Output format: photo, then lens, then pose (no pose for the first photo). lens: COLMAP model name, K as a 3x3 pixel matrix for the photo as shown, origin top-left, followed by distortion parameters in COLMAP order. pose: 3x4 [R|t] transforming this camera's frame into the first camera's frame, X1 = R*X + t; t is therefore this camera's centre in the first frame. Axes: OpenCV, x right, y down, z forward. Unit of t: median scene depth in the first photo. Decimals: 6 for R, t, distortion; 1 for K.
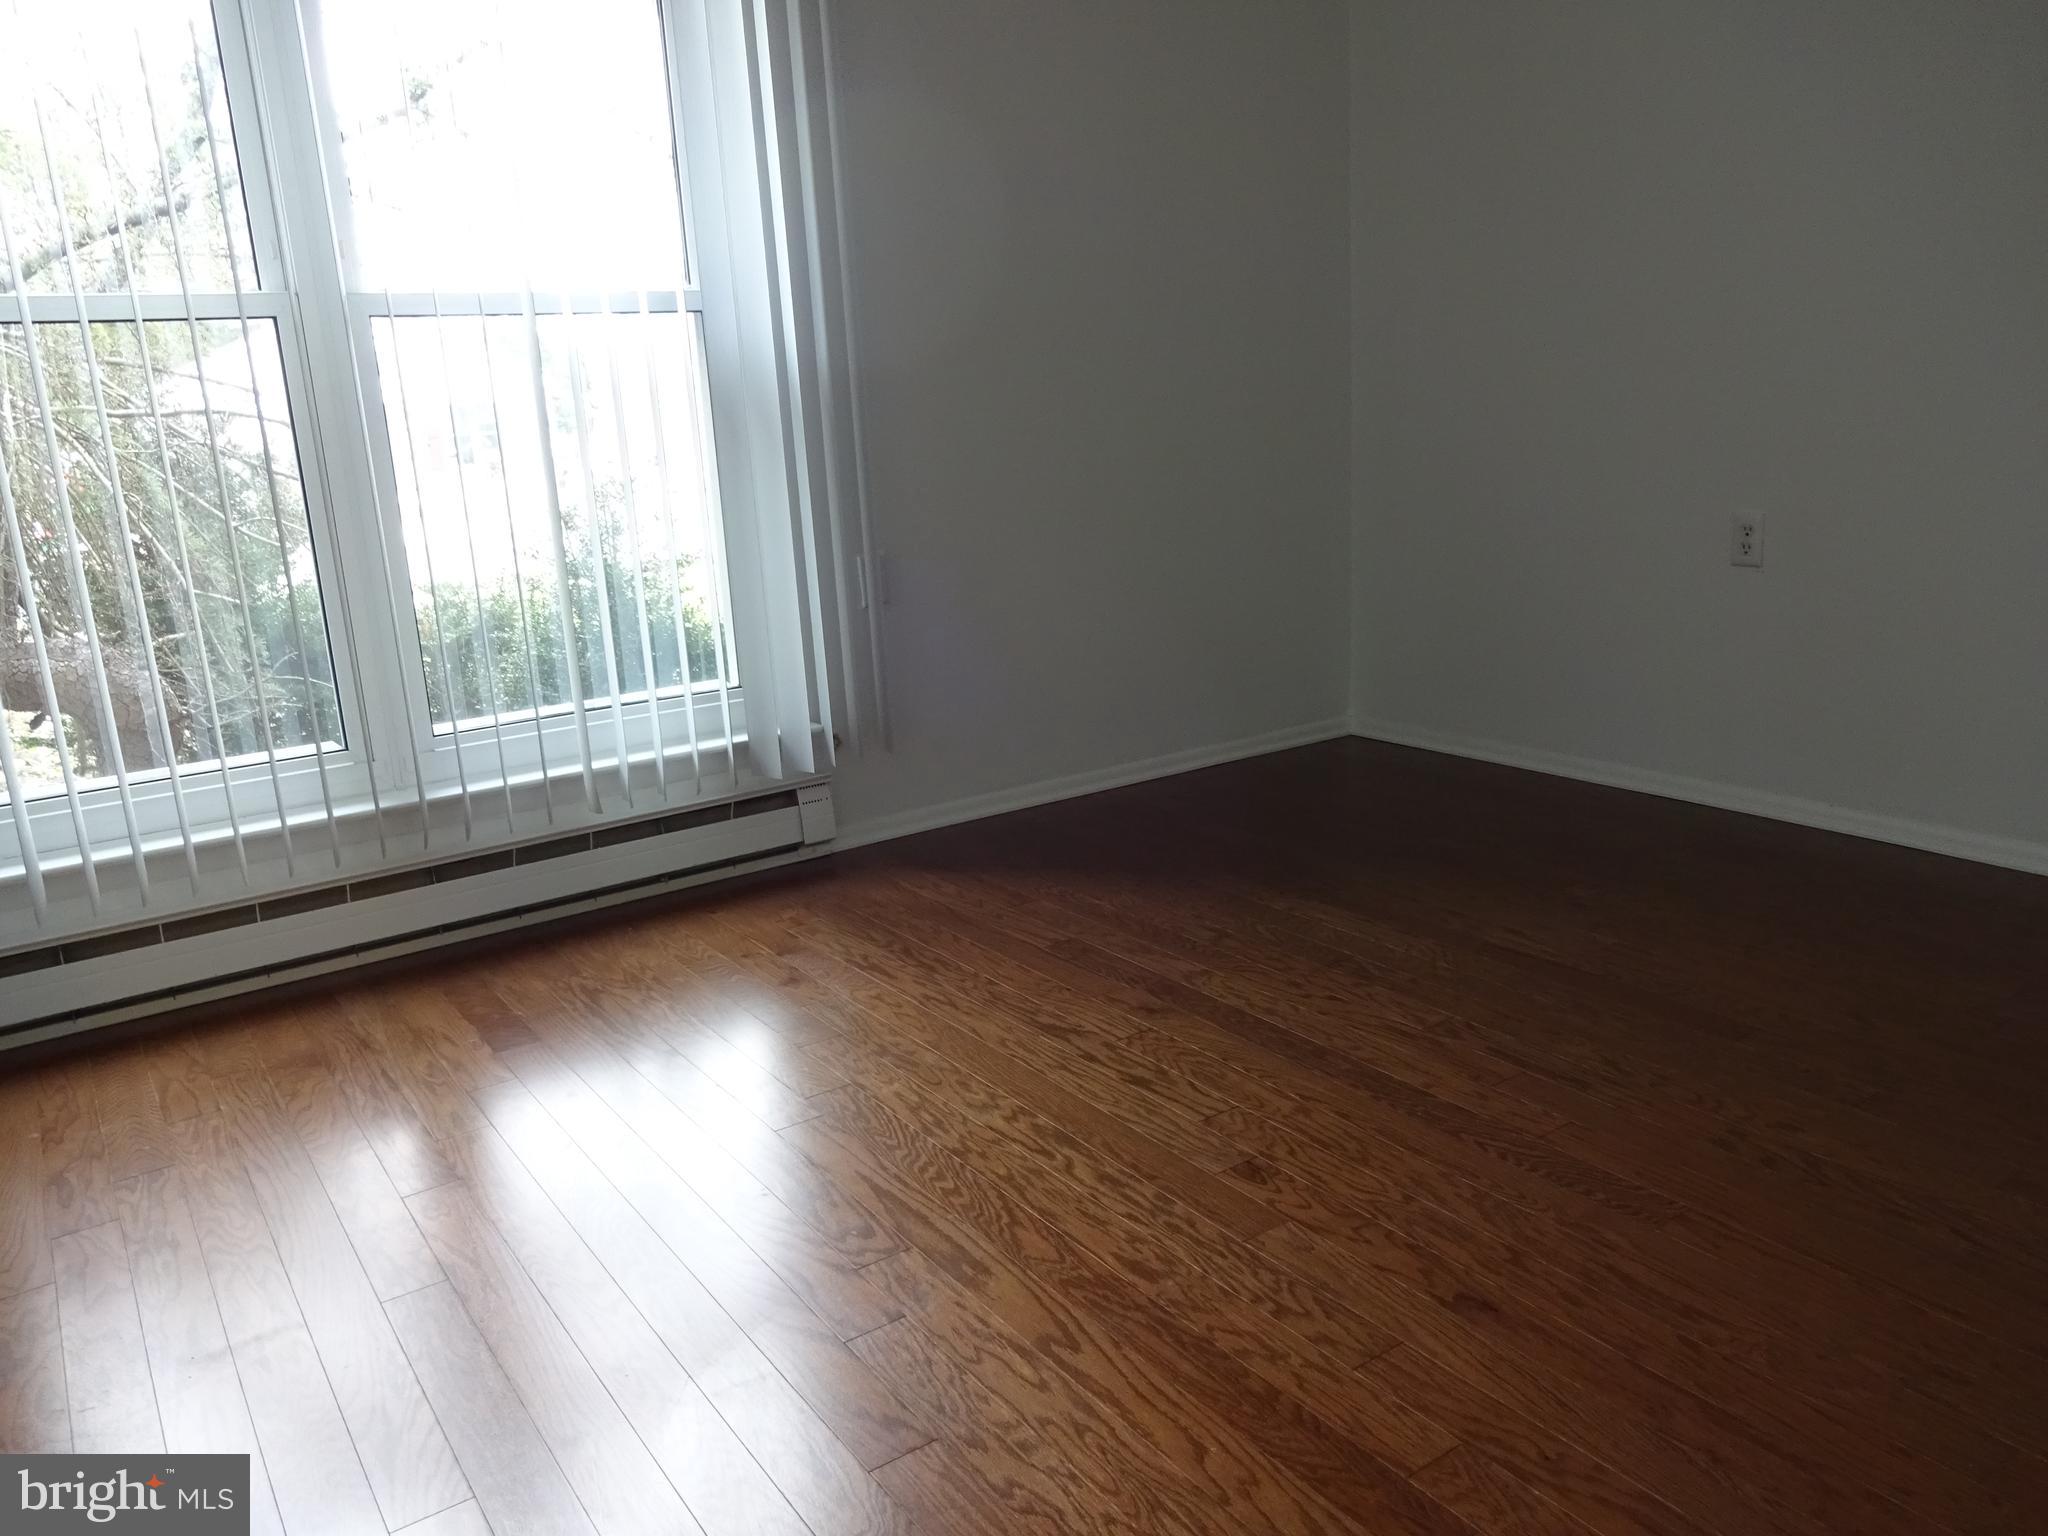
lens RADIAL K [[1503.9, 0, 1024.0], [0, 1503.9, 768.0], [0, 0, 1]] dist [-0.014179, 0.000989]
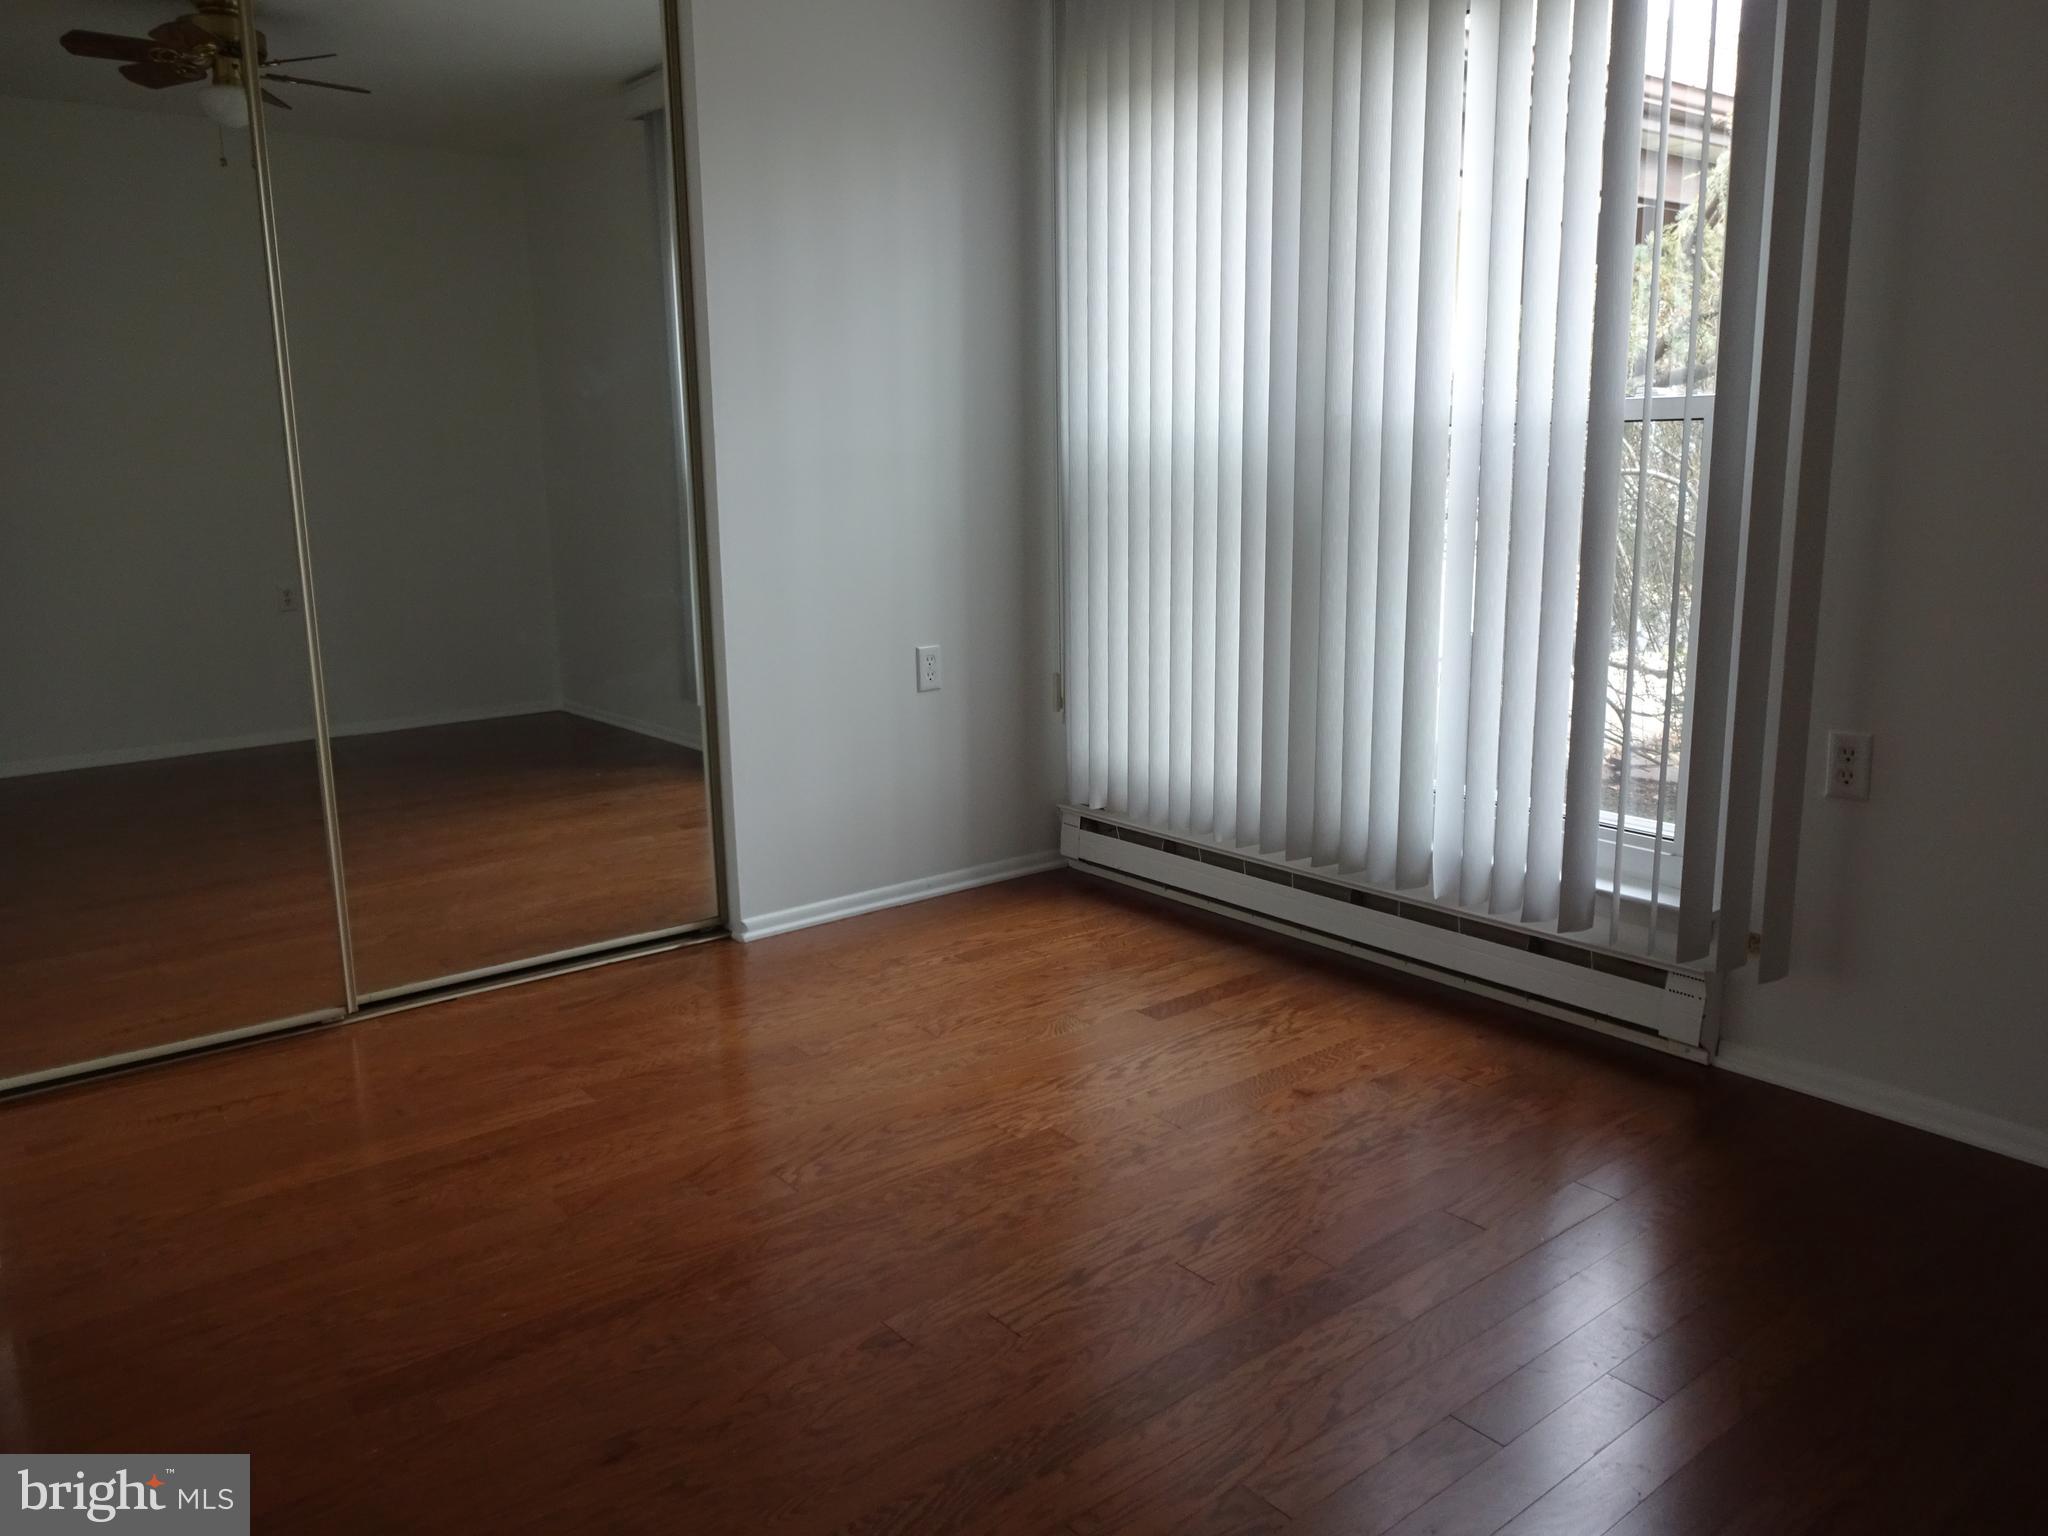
lens RADIAL K [[1503.9, 0, 1024.0], [0, 1503.9, 768.0], [0, 0, 1]] dist [-0.014179, 0.000989]
pose [[0.078746, 0.261580, -0.961964, 0.755910], [-0.222178, 0.945295, 0.238860, -0.269445], [0.971821, 0.194918, 0.132555, 0.631914]]
